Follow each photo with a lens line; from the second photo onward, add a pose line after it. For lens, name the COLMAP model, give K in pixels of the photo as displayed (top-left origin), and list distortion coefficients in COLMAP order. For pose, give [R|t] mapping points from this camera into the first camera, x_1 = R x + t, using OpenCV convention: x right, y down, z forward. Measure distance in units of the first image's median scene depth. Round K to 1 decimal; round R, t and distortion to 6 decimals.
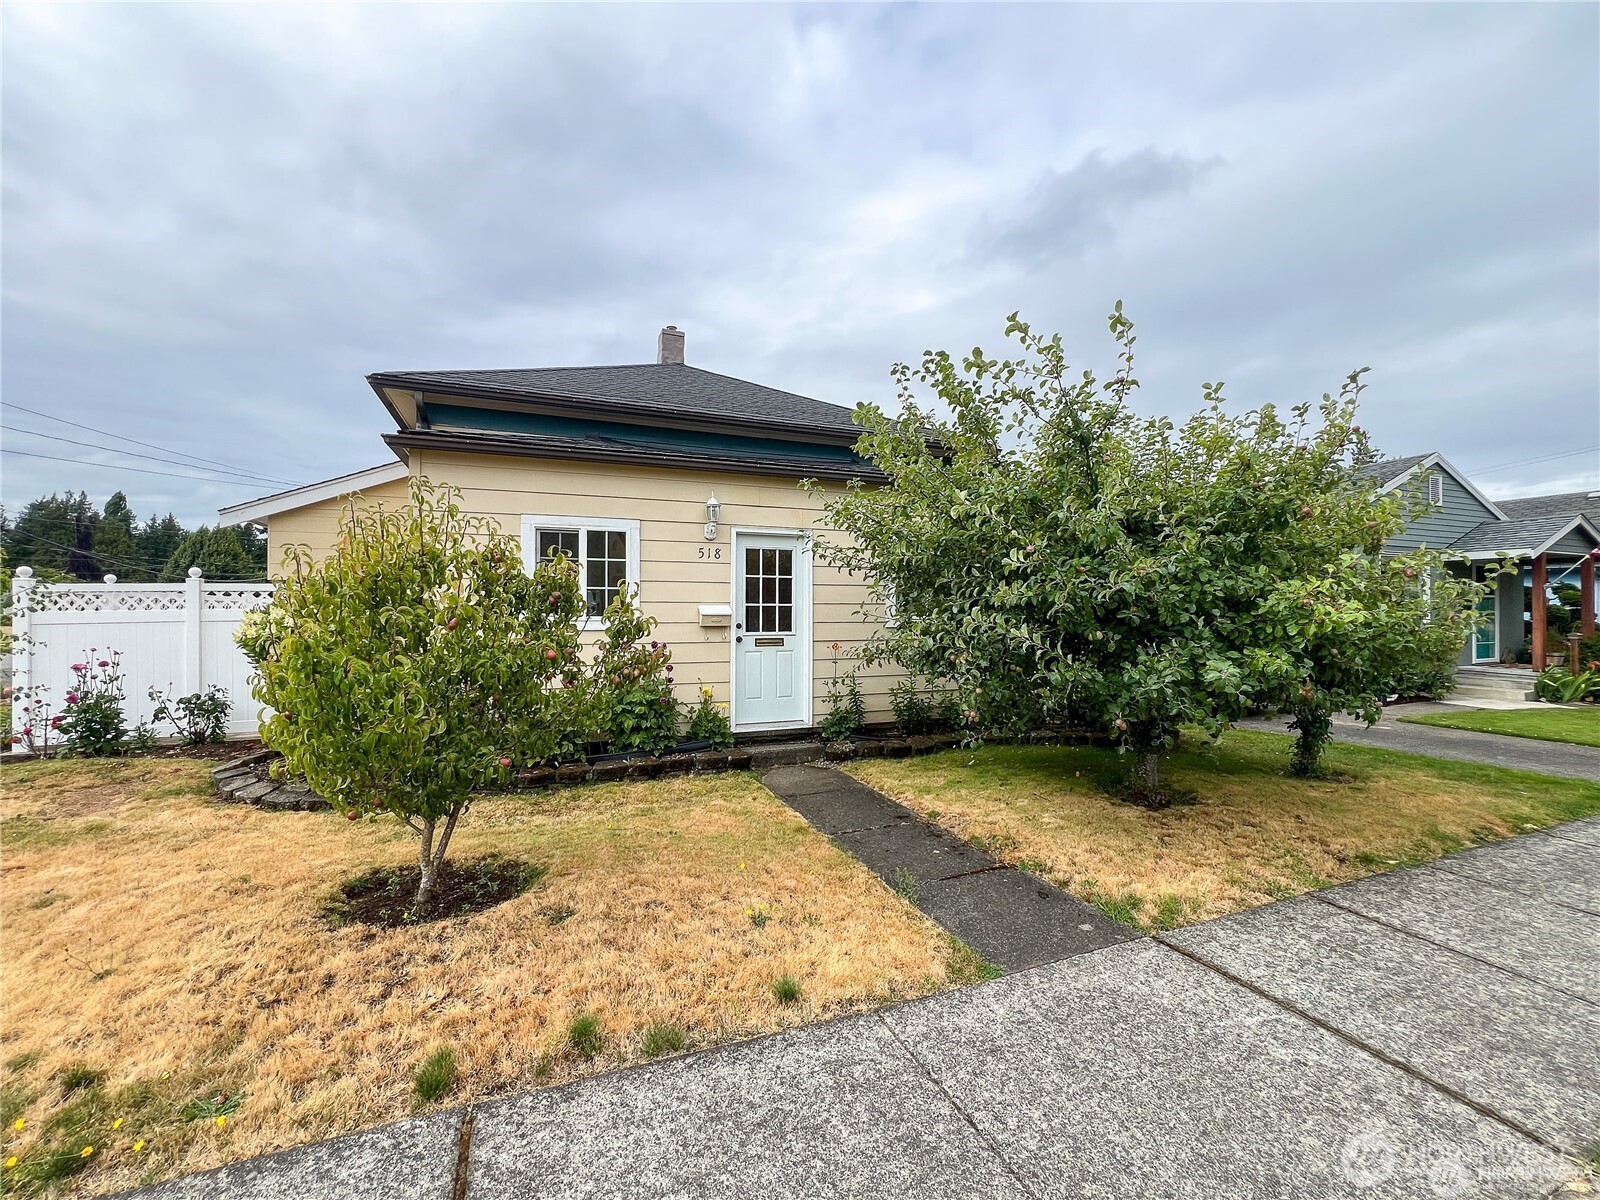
lens RADIAL K [[749.2, 0, 800.6], [0, 749.2, 603.3], [0, 0, 1]] dist [-0.031022, 0.015145]
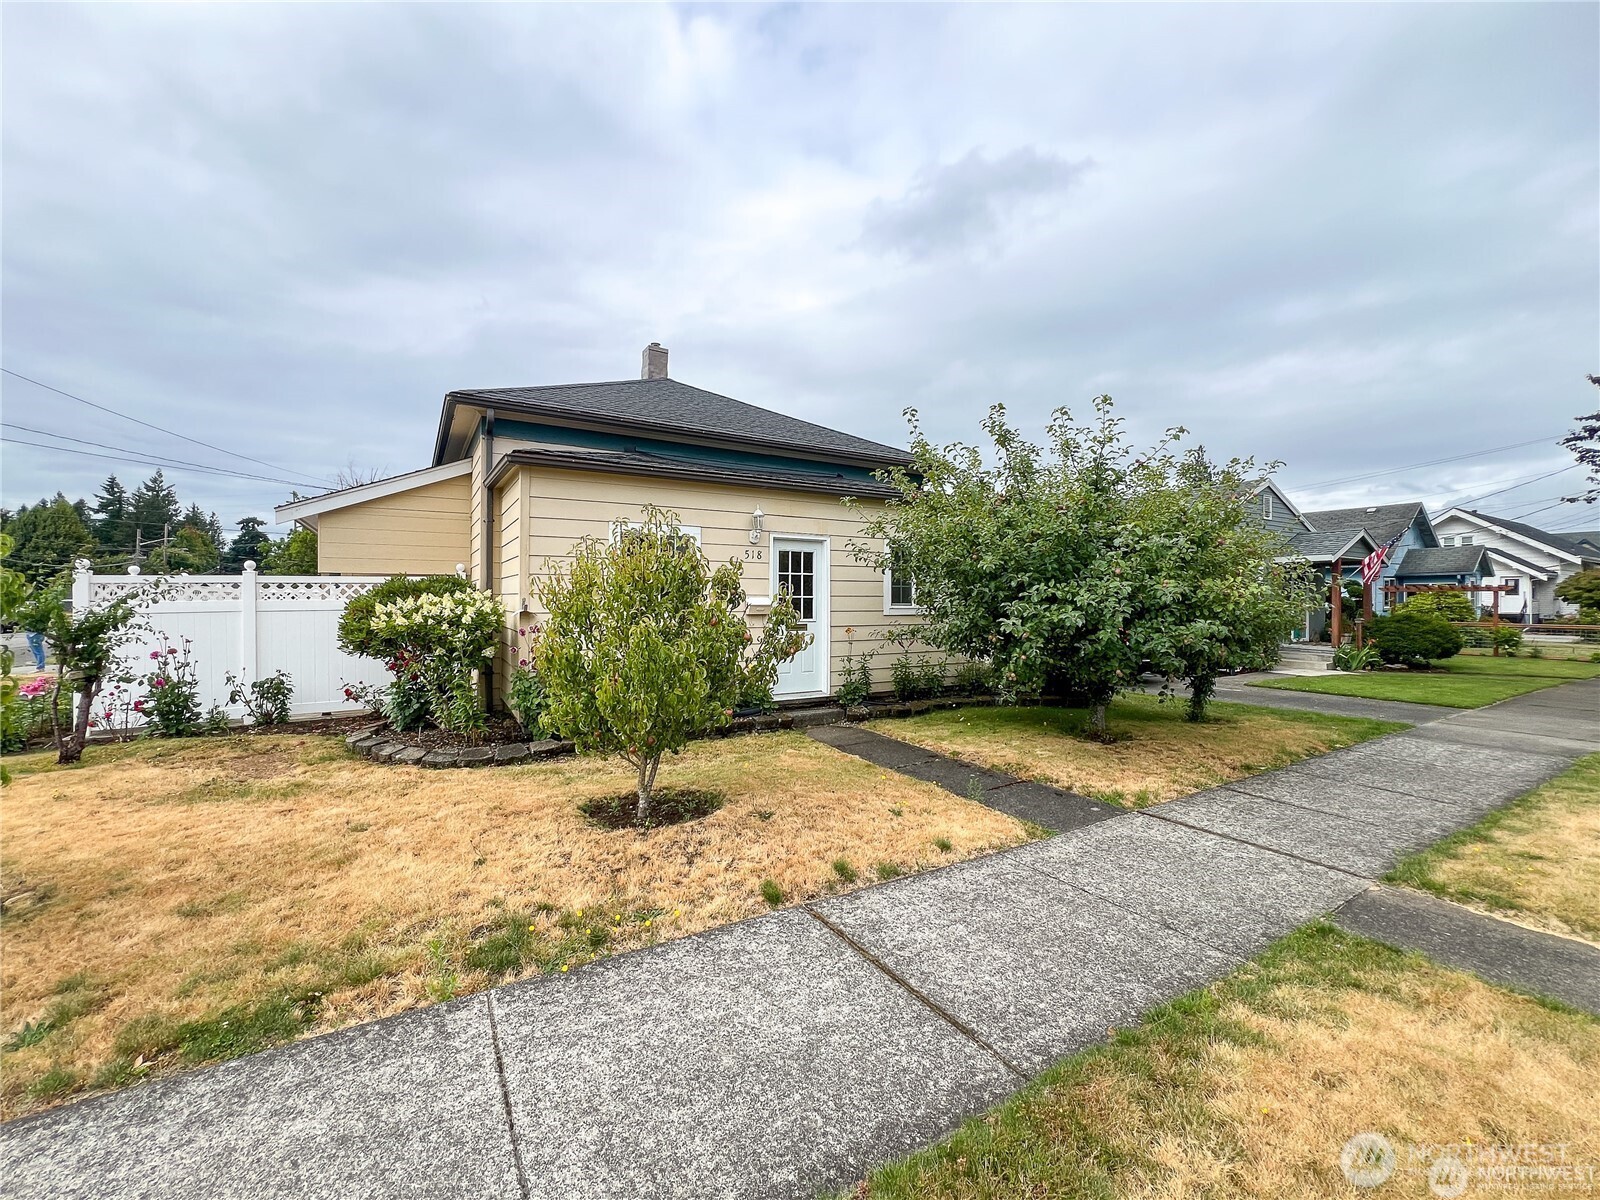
lens RADIAL K [[749.2, 0, 800.6], [0, 749.2, 603.3], [0, 0, 1]] dist [-0.031022, 0.015145]
pose [[0.985693, 0.000128, 0.168549, -0.311051], [-0.002677, 0.999886, 0.014893, -0.007470], [-0.168528, -0.015131, 0.985581, -0.267492]]
